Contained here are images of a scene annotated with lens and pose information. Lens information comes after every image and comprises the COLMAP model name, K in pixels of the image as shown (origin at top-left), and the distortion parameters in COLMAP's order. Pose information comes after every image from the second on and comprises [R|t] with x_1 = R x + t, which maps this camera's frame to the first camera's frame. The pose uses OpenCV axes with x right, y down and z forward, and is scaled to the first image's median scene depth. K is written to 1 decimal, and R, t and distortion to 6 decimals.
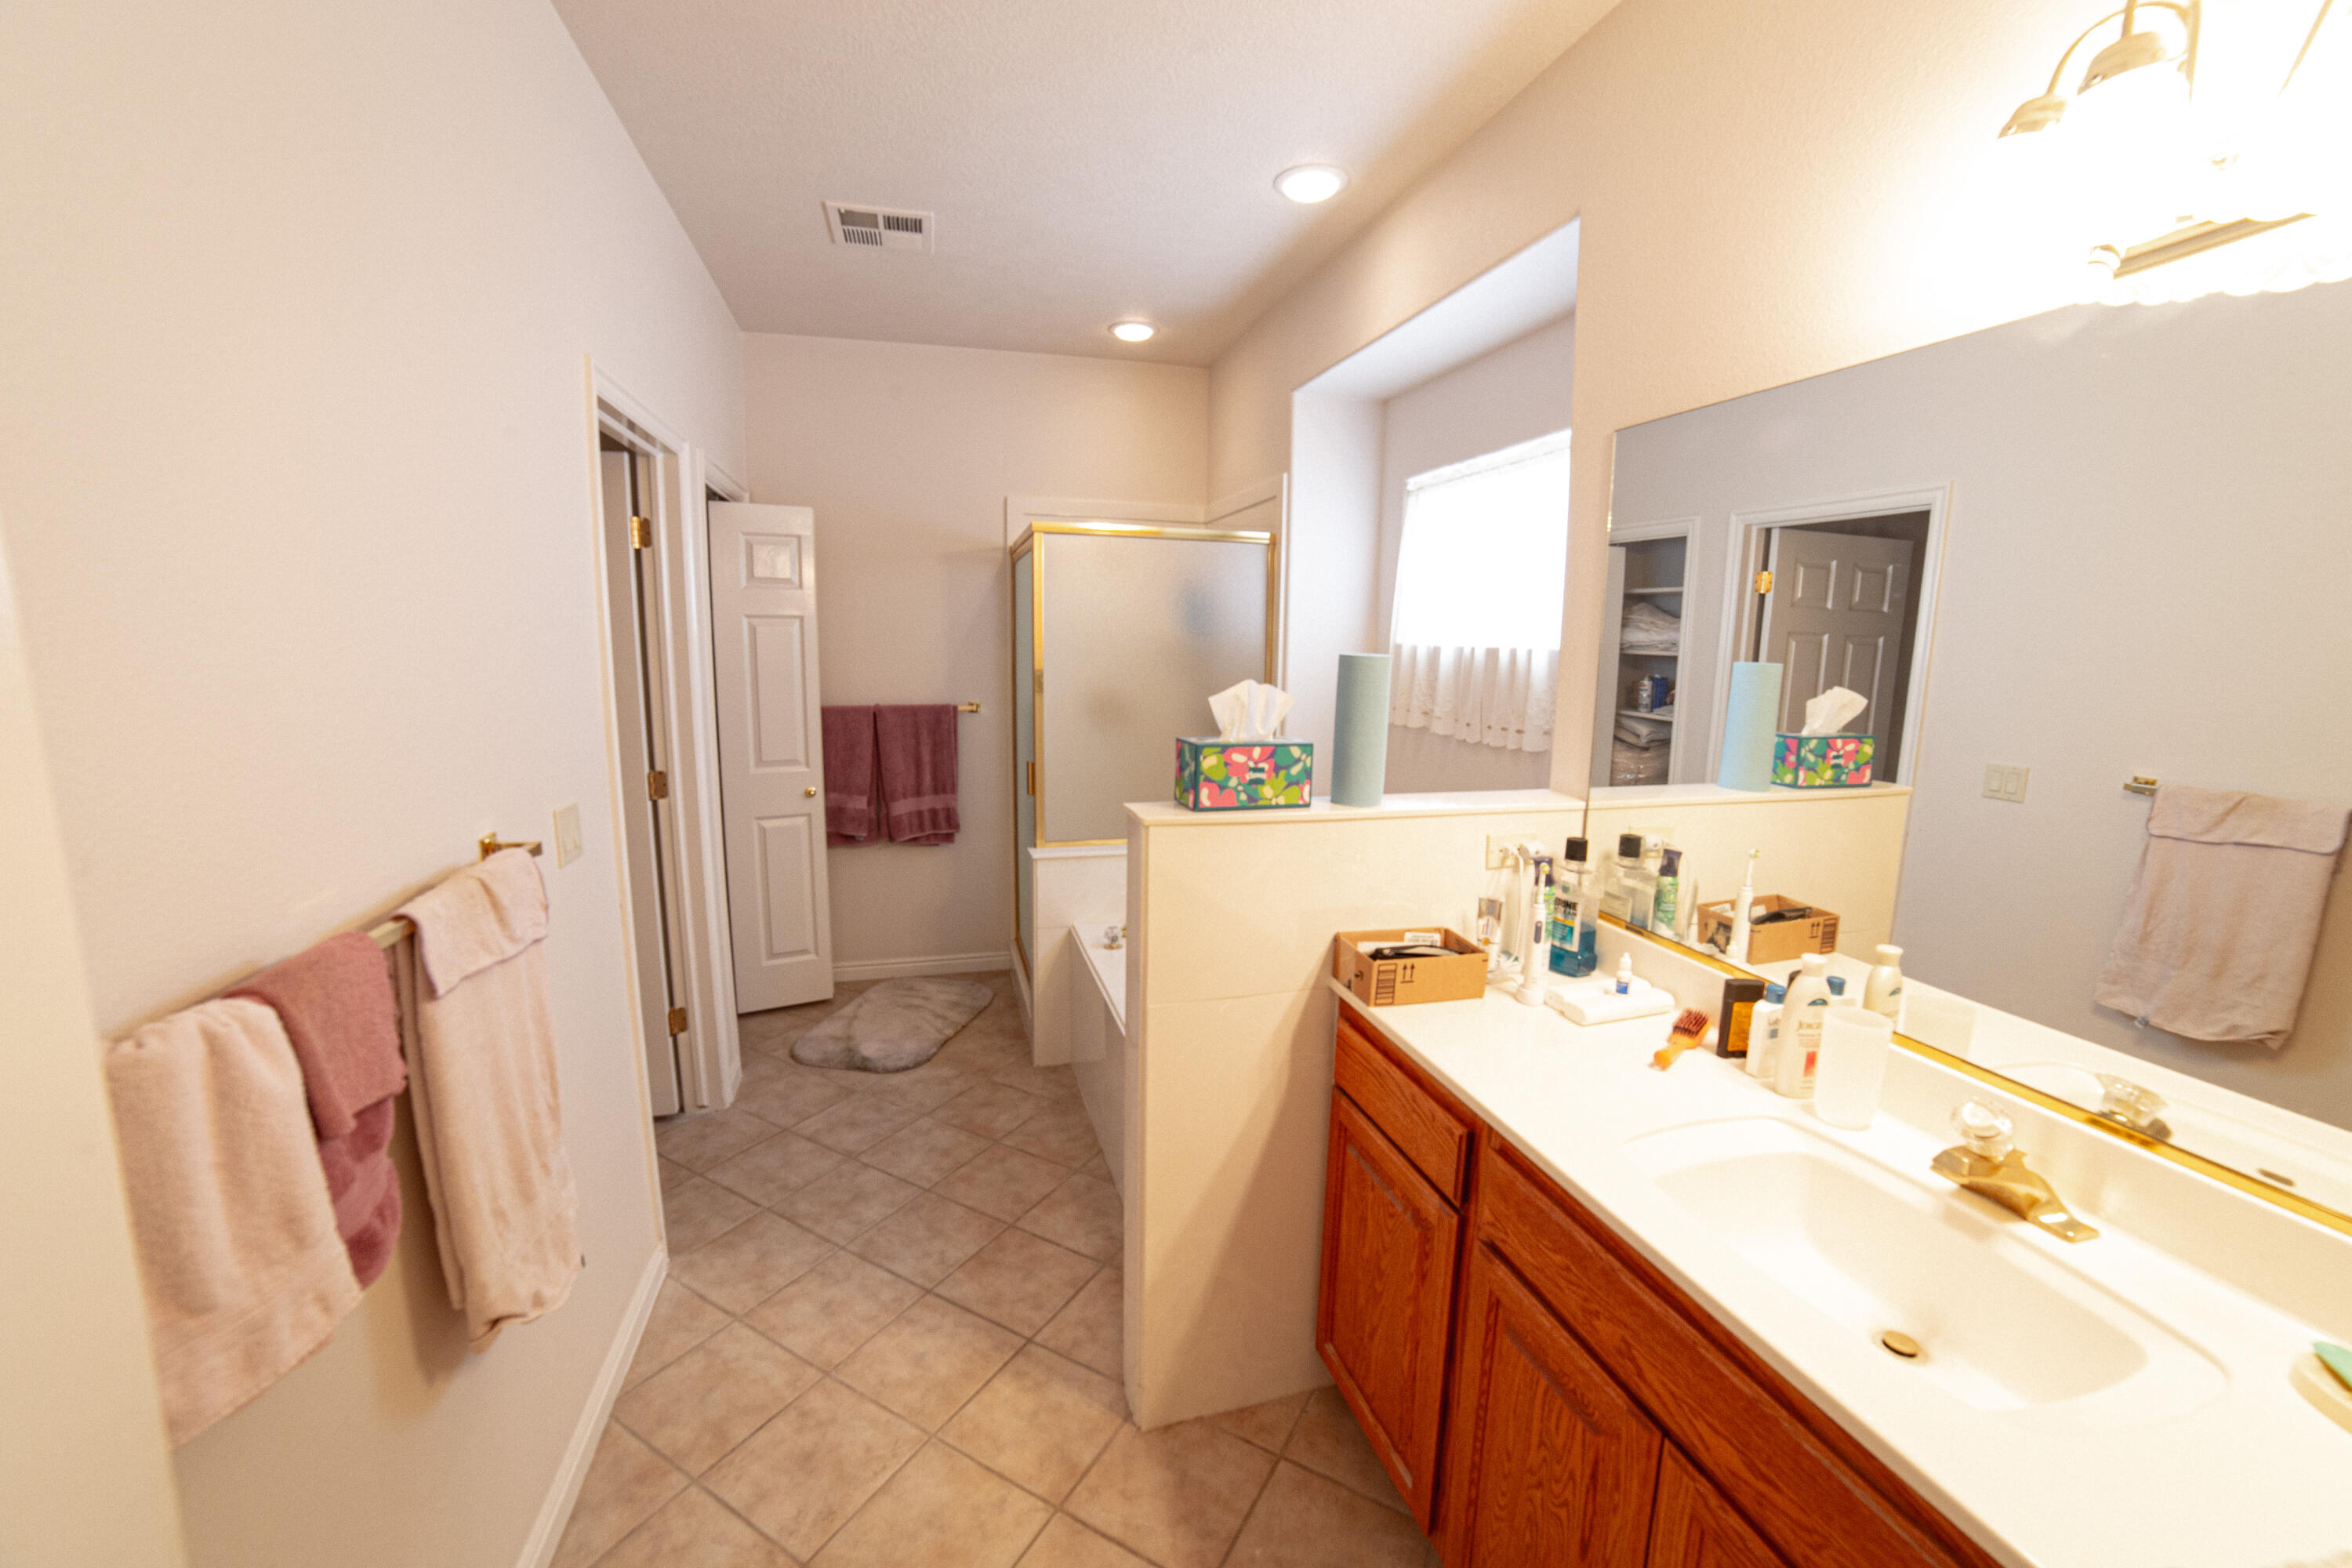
lens RADIAL K [[908.1, 0, 1181.6], [0, 908.1, 773.4], [0, 0, 1]] dist [-0.000659, 0.000100]
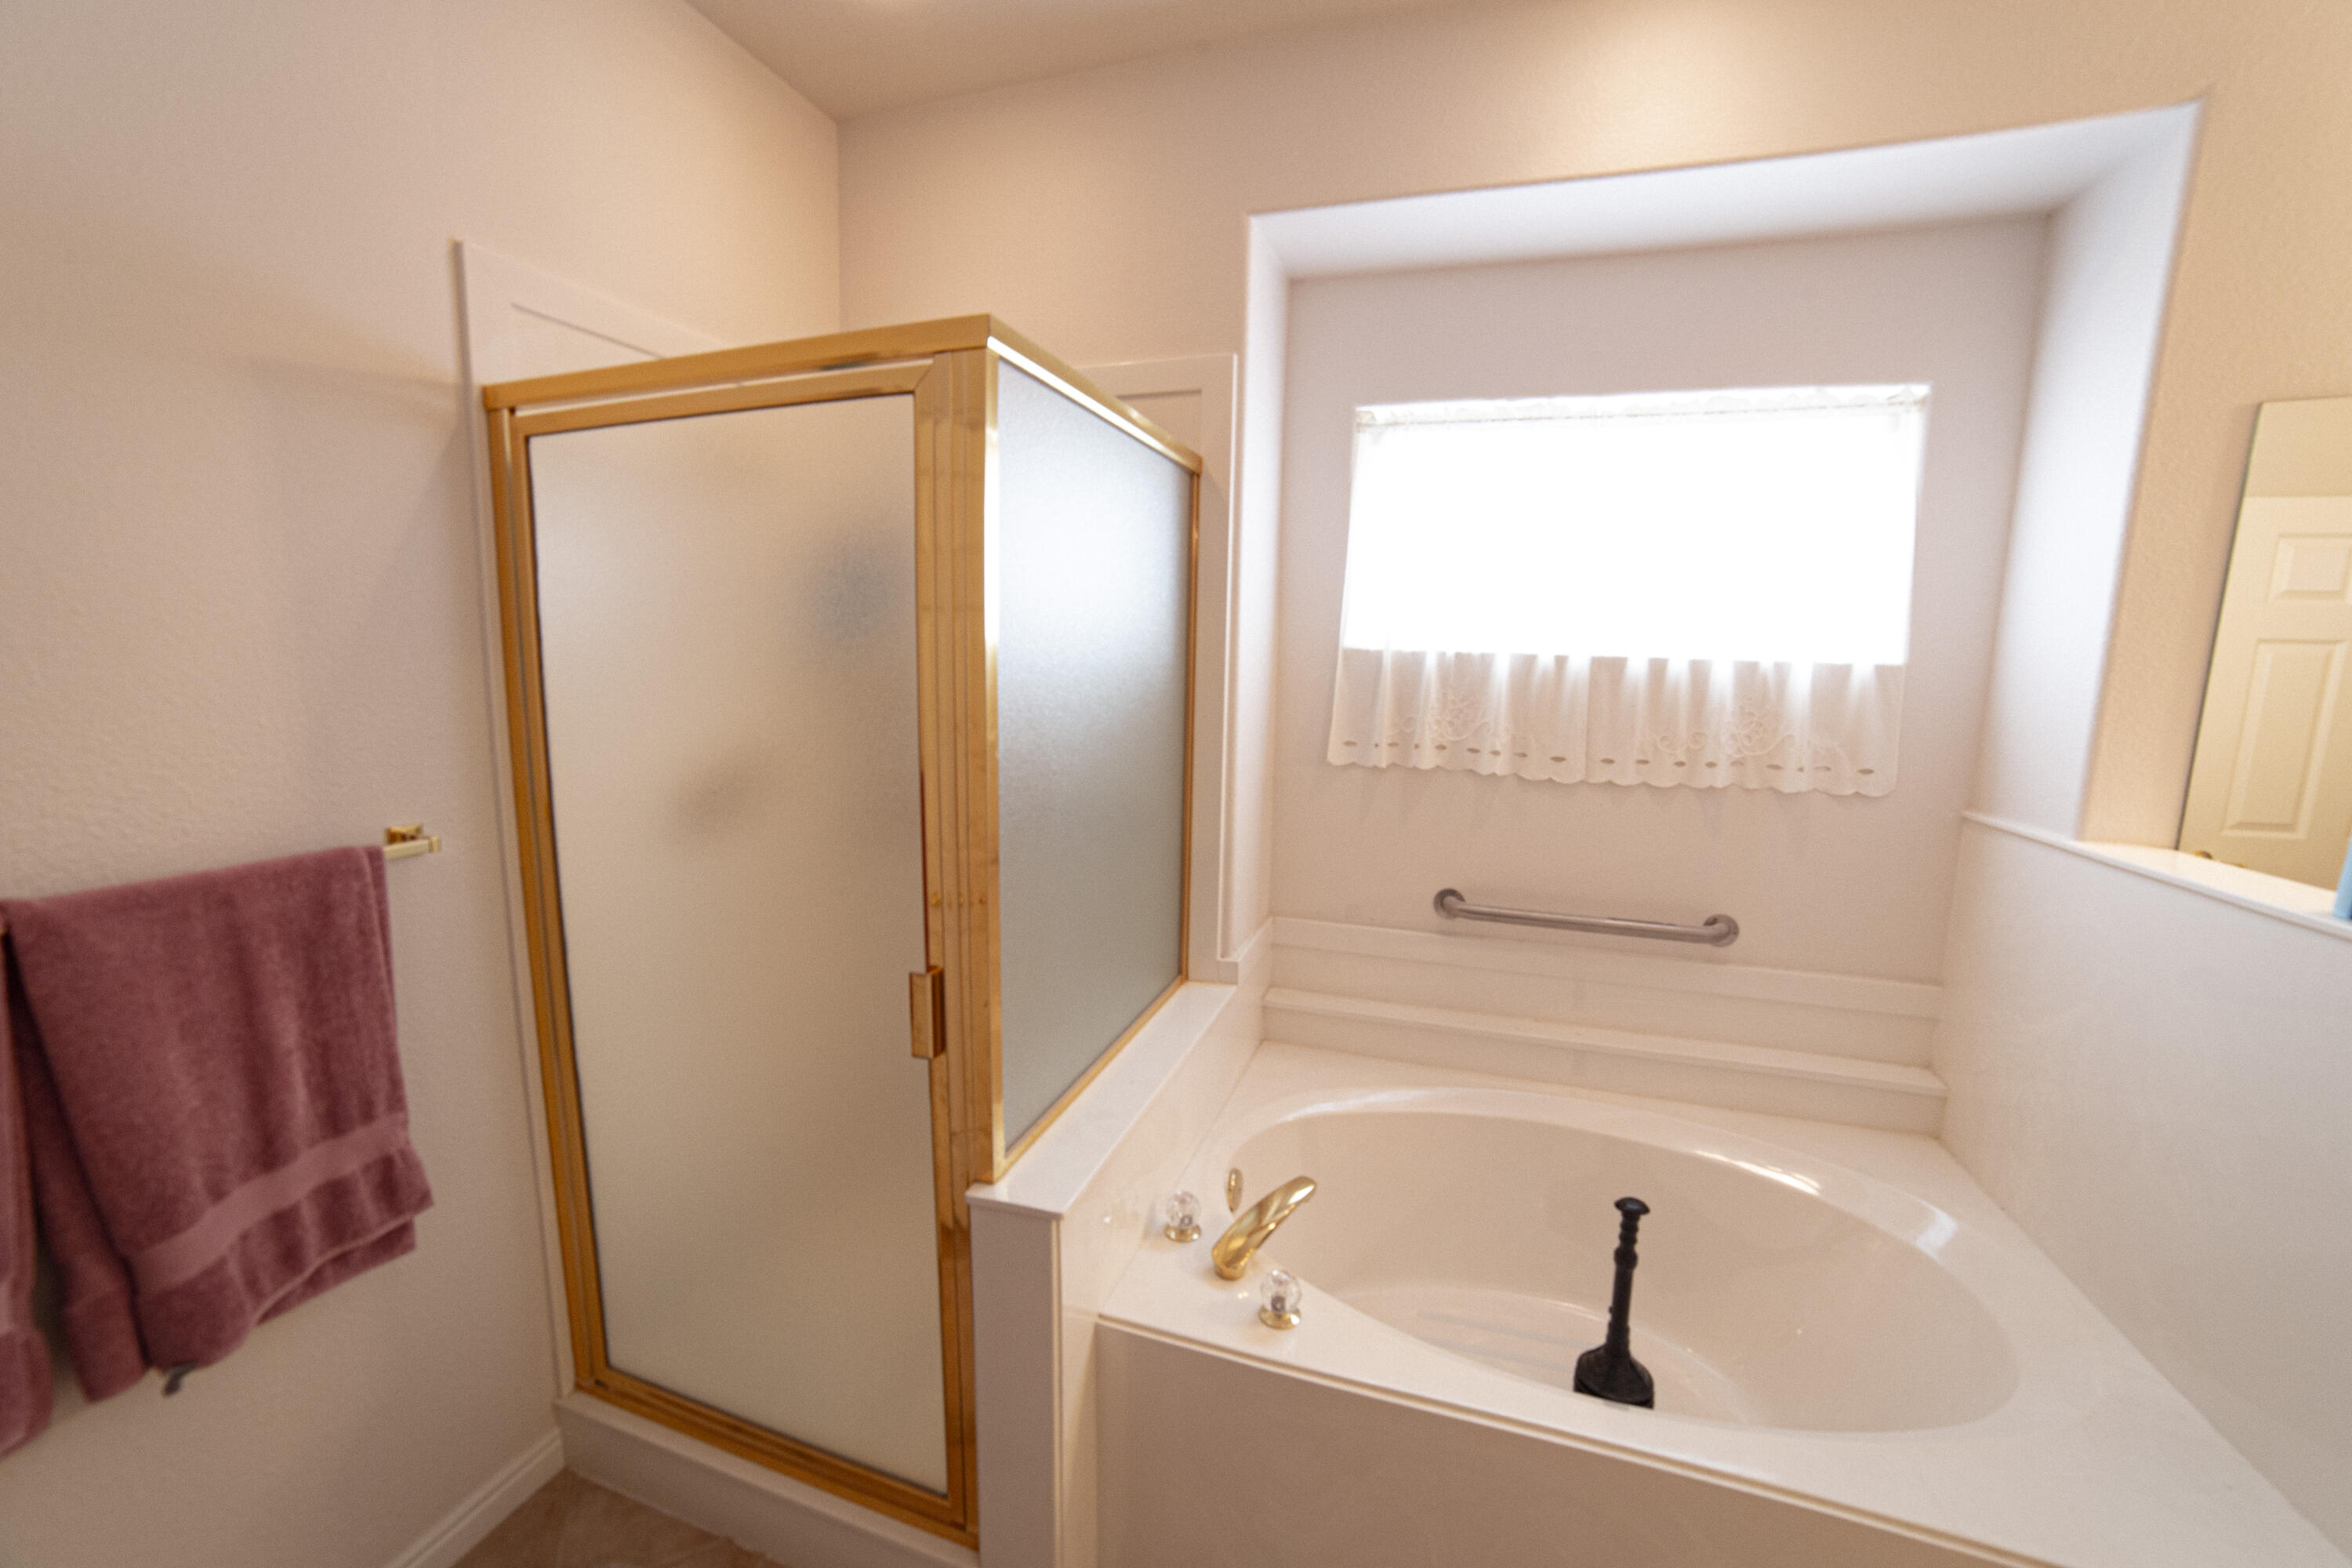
lens RADIAL K [[908.1, 0, 1181.6], [0, 908.1, 773.4], [0, 0, 1]] dist [-0.000659, 0.000100]
pose [[0.591491, -0.123037, 0.796869, -0.338361], [0.109465, 0.991393, 0.071819, -0.093990], [-0.798846, 0.044749, 0.599868, 0.578547]]
